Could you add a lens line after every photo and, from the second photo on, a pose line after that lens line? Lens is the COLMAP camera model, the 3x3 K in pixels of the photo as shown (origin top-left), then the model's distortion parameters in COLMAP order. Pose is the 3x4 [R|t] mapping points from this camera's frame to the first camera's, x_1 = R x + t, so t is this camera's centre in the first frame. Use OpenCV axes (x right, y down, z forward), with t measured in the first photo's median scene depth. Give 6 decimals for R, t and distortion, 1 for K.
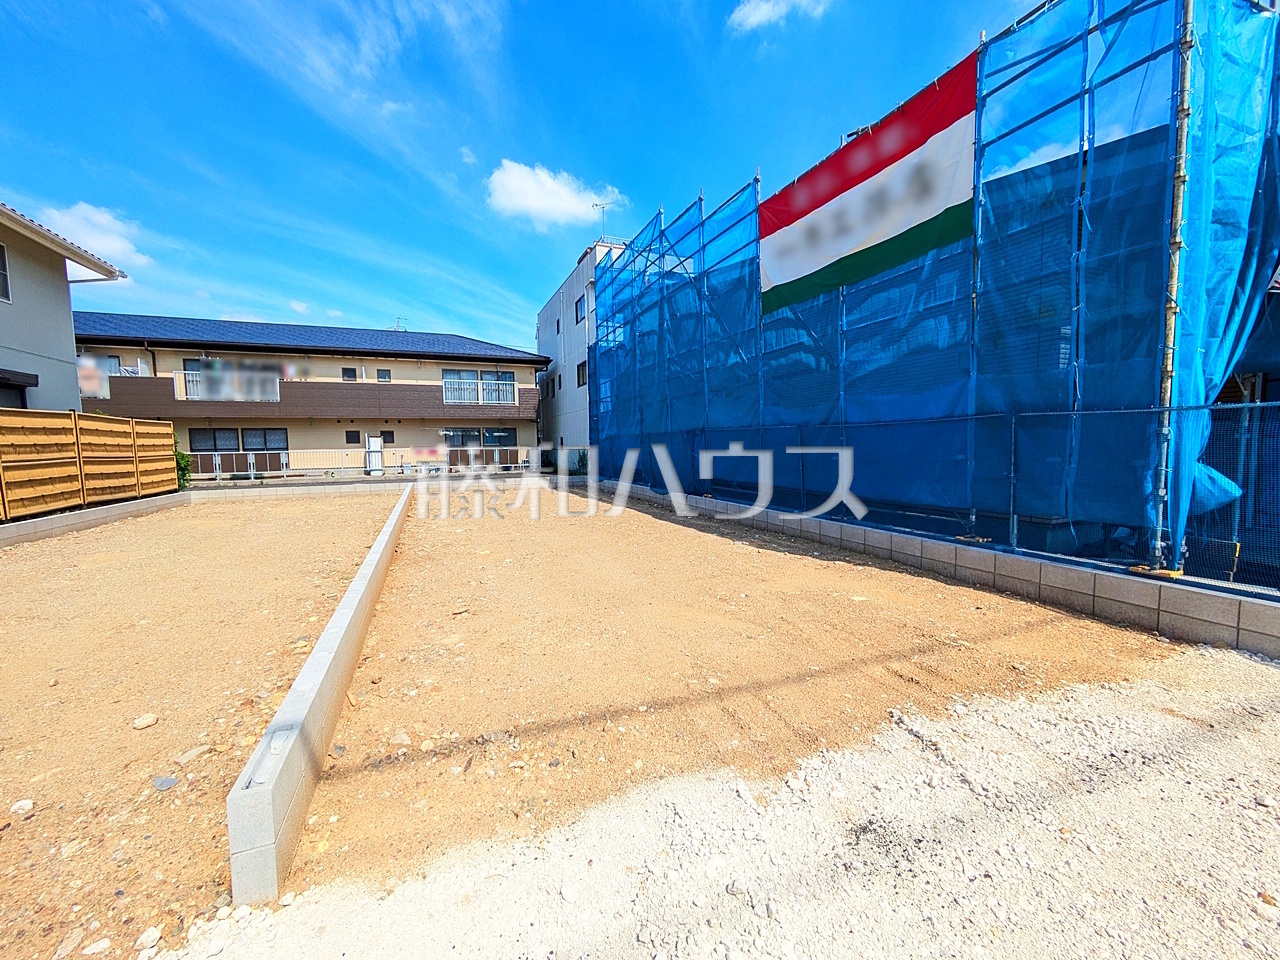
lens RADIAL K [[507.6, 0, 637.0], [0, 507.6, 483.6], [0, 0, 1]] dist [-0.000571, 0.002052]
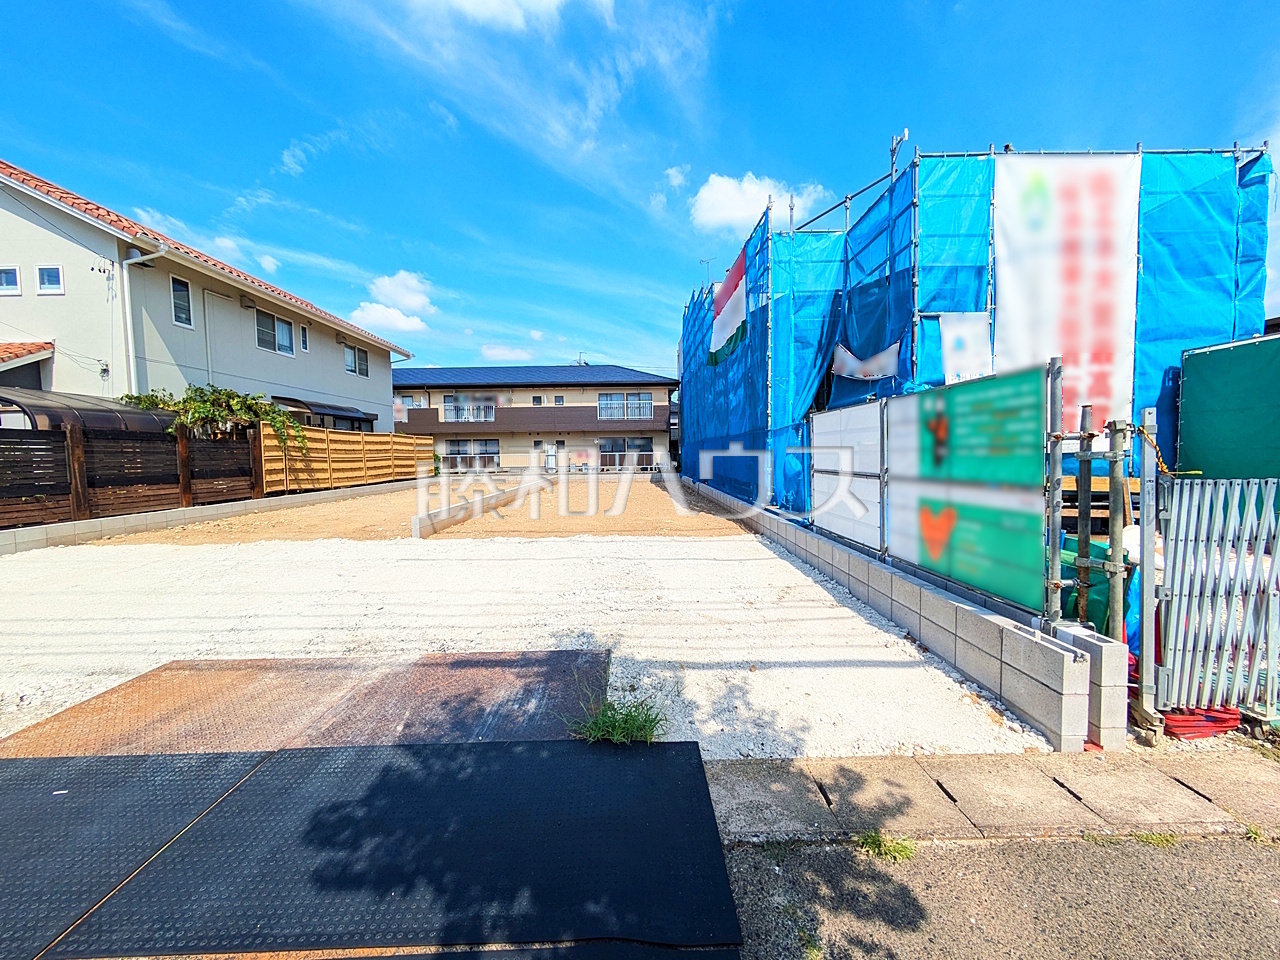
lens RADIAL K [[507.6, 0, 638.7], [0, 507.6, 480.4], [0, 0, 1]] dist [-0.000571, 0.002052]
pose [[0.928730, 0.020124, -0.370211, 0.668618], [-0.027435, 0.999519, -0.014493, 0.057104], [0.369742, 0.023616, 0.928834, -0.605797]]
